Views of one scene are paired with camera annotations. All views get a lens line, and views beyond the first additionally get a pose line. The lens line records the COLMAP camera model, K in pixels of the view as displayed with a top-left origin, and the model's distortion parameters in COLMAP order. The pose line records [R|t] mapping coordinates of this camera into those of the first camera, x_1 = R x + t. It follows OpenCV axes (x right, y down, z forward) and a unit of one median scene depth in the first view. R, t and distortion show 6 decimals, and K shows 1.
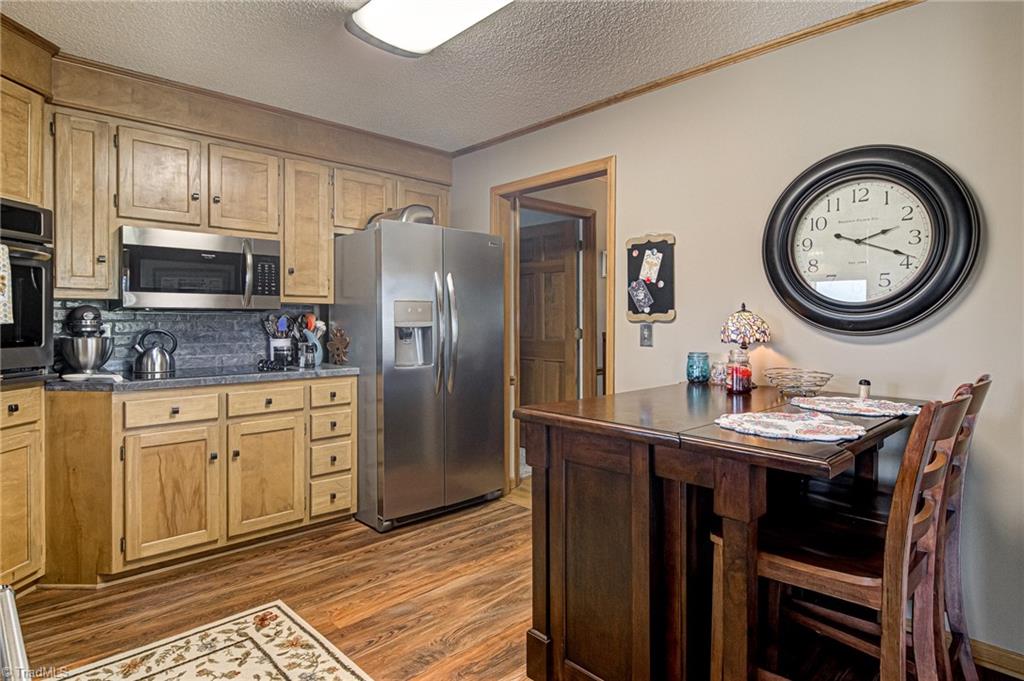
lens RADIAL K [[571.8, 0, 517.2], [0, 571.8, 320.5], [0, 0, 1]] dist [-0.001453, -0.002068]
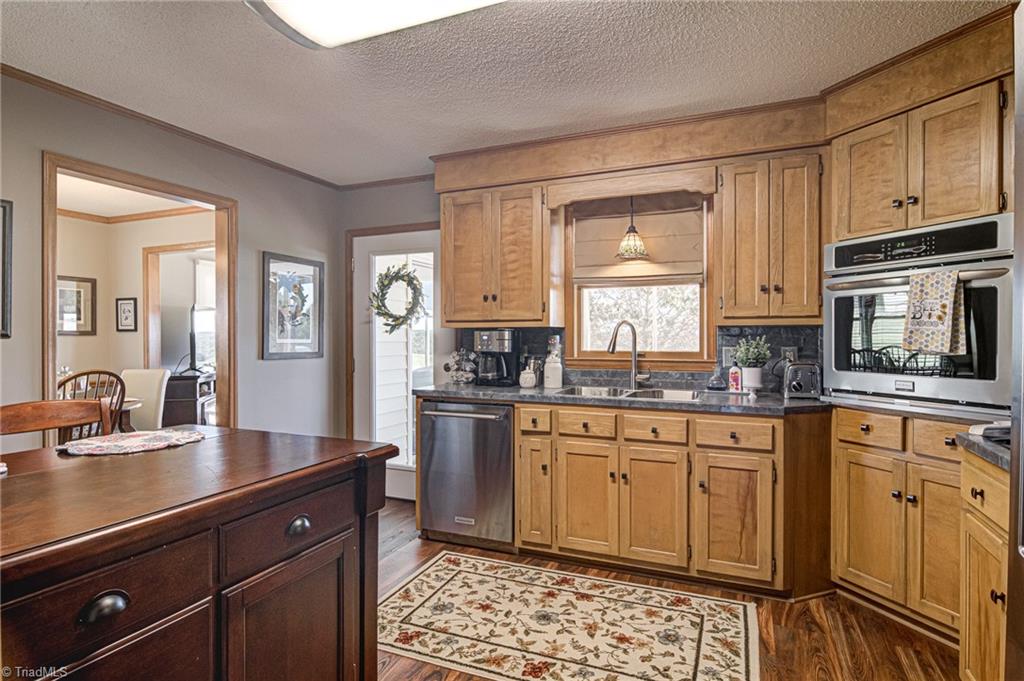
lens RADIAL K [[534.9, 0, 507.9], [0, 534.9, 337.7], [0, 0, 1]] dist [0.001081, -0.001822]
pose [[-0.925209, -0.000182, -0.379459, 0.108195], [-0.003256, 0.999967, 0.007459, -0.019024], [0.379445, 0.008137, -0.925178, 1.270031]]
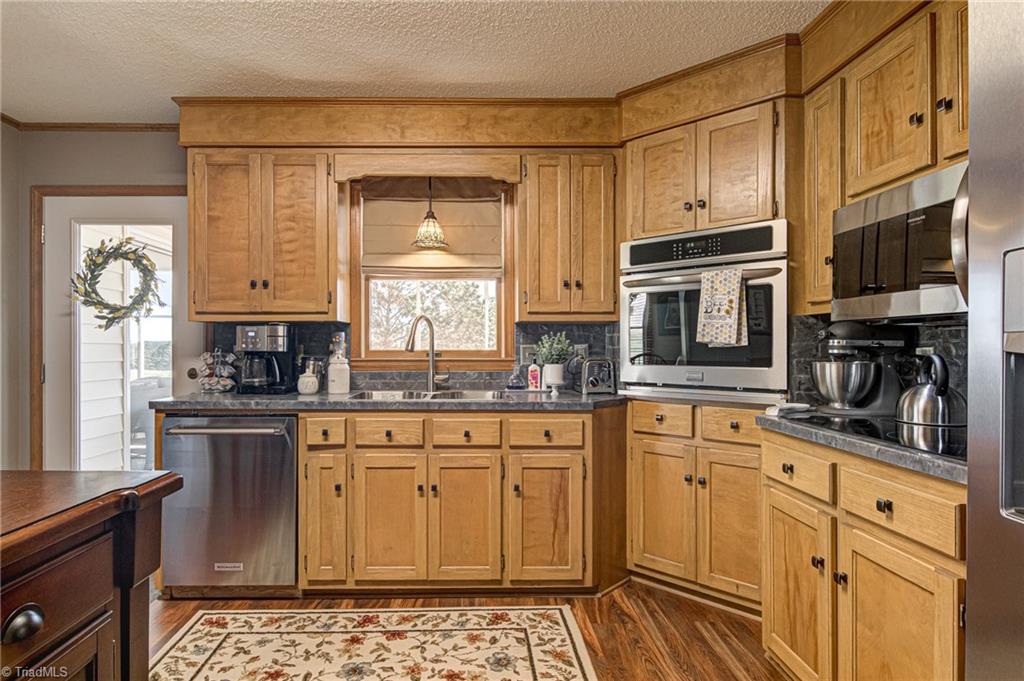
lens RADIAL K [[554.9, 0, 473.0], [0, 554.9, 345.3], [0, 0, 1]] dist [0.002900, -0.001649]
pose [[-0.693820, -0.004148, -0.720136, 0.143680], [-0.005048, 0.999987, -0.000896, 0.009554], [0.720131, 0.003014, -0.693832, 1.119201]]
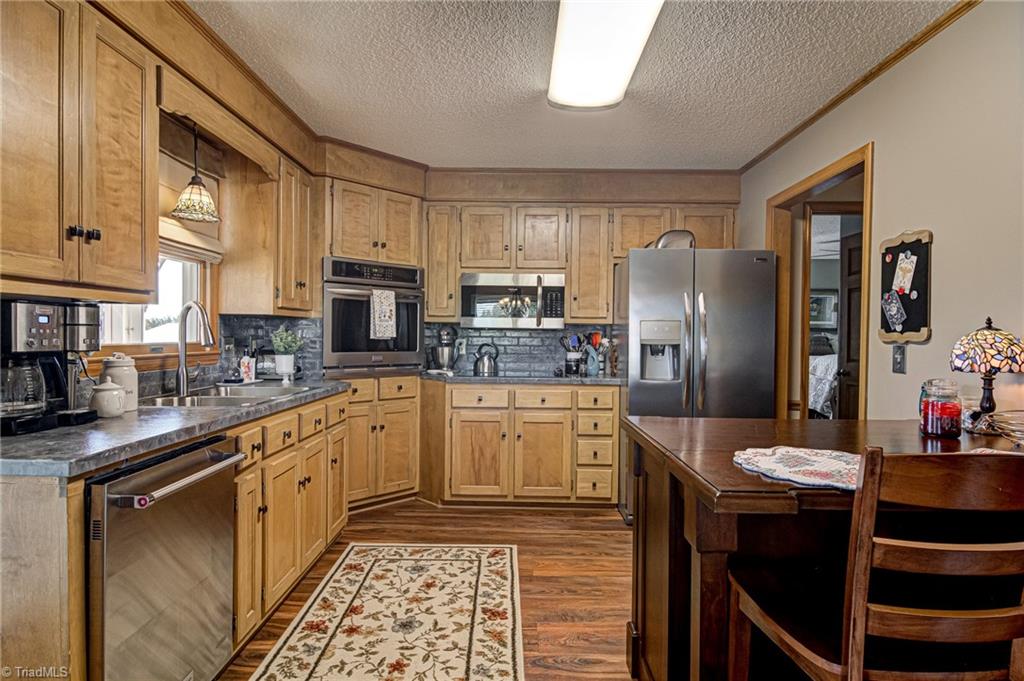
lens RADIAL K [[545.3, 0, 502.7], [0, 545.3, 343.1], [0, 0, 1]] dist [-0.001784, -0.001838]
pose [[0.701722, 0.015918, -0.712273, 0.396022], [-0.012135, 0.999872, 0.010390, 0.001877], [0.712348, 0.001352, 0.701825, 0.067621]]
